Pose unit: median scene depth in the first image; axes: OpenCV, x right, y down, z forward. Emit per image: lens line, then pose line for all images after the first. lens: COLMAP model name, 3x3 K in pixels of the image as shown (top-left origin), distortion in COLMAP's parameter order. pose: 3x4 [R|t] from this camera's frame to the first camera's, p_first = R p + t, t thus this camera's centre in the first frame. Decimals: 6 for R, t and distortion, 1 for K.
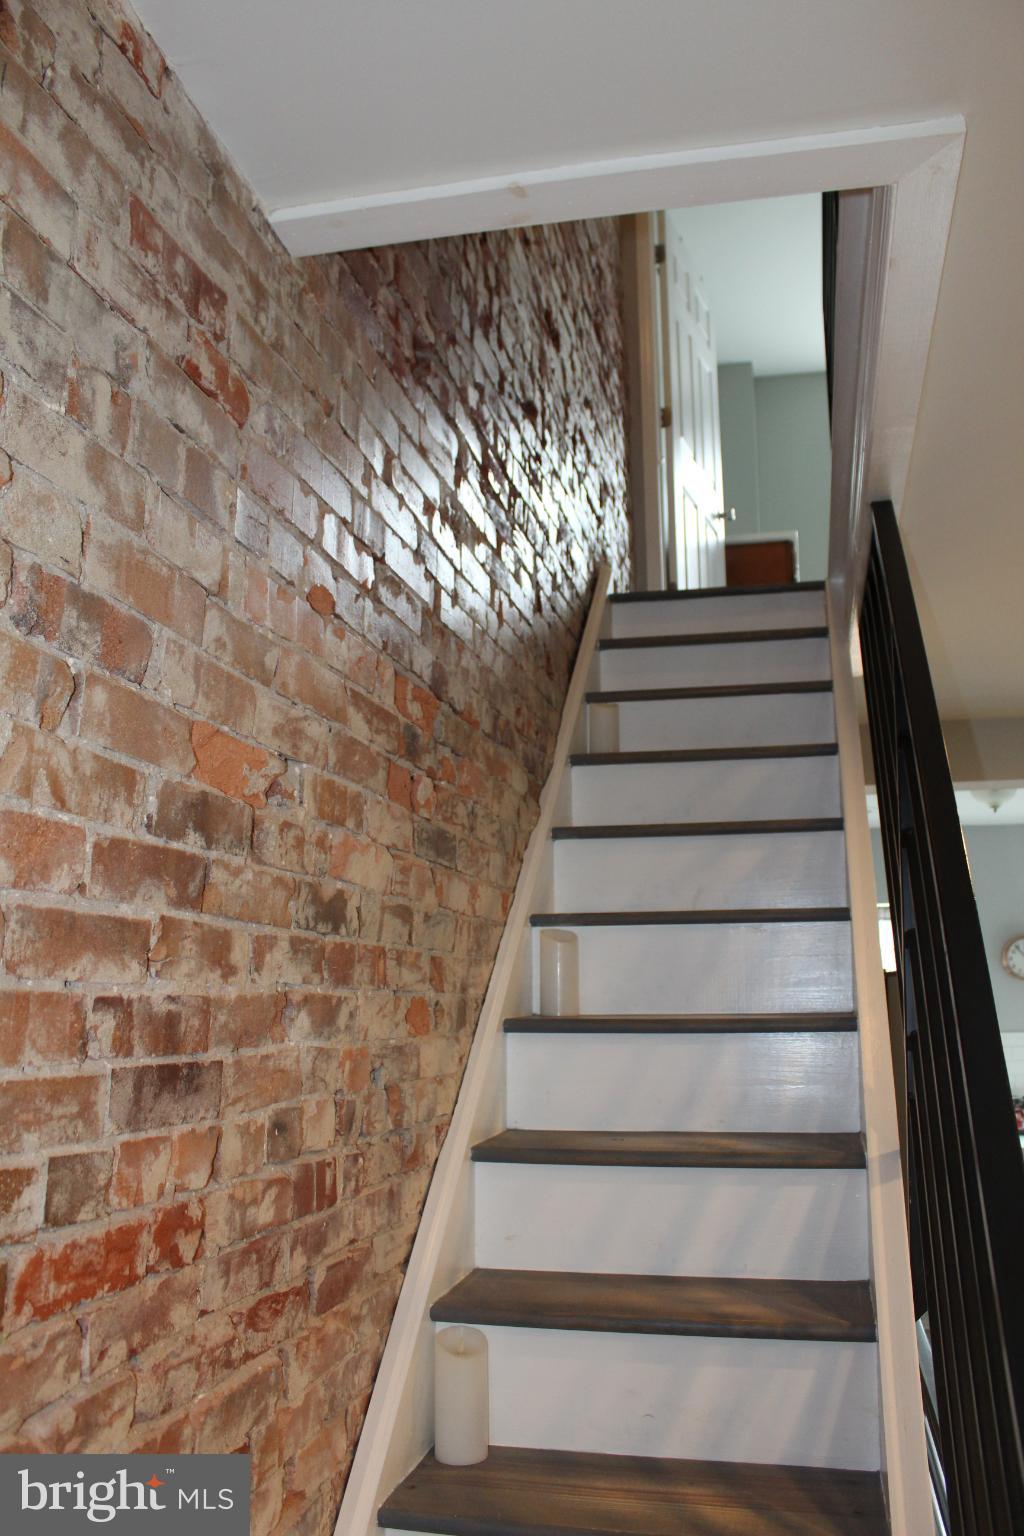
lens RADIAL K [[1279.5, 0, 523.1], [0, 1279.5, 757.9], [0, 0, 1]] dist [-0.153455, 0.123240]
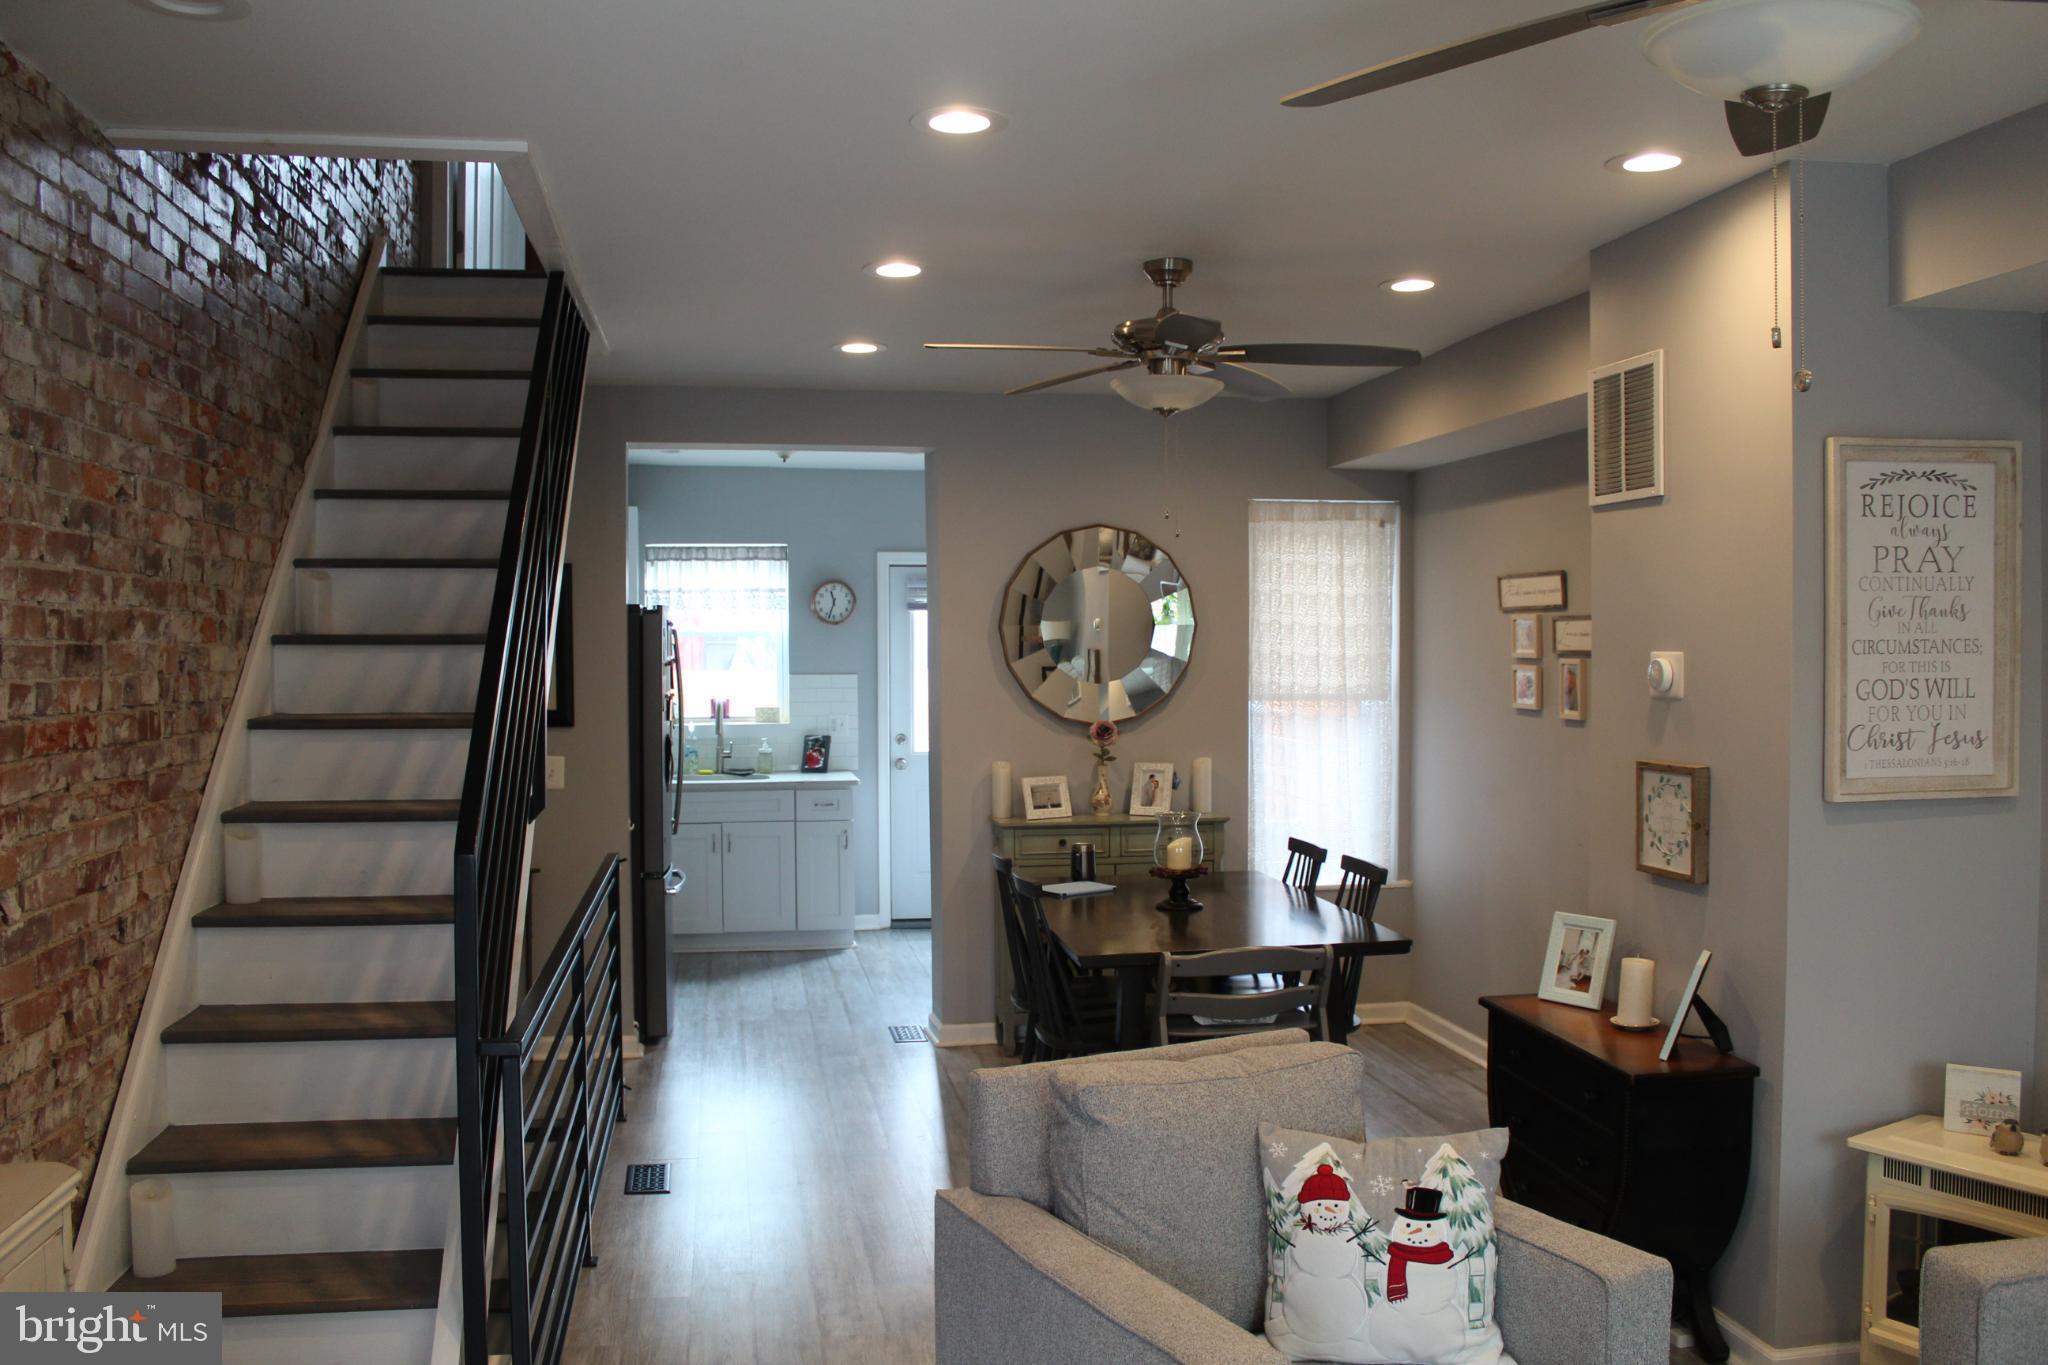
lens RADIAL K [[1705.9, 0, 1034.8], [0, 1705.9, 699.1], [0, 0, 1]] dist [-0.153455, 0.123240]
pose [[0.922585, -0.008141, 0.385708, 0.068723], [-0.075095, 0.976865, 0.200240, -0.194574], [-0.378415, -0.213703, 0.900629, -1.234919]]
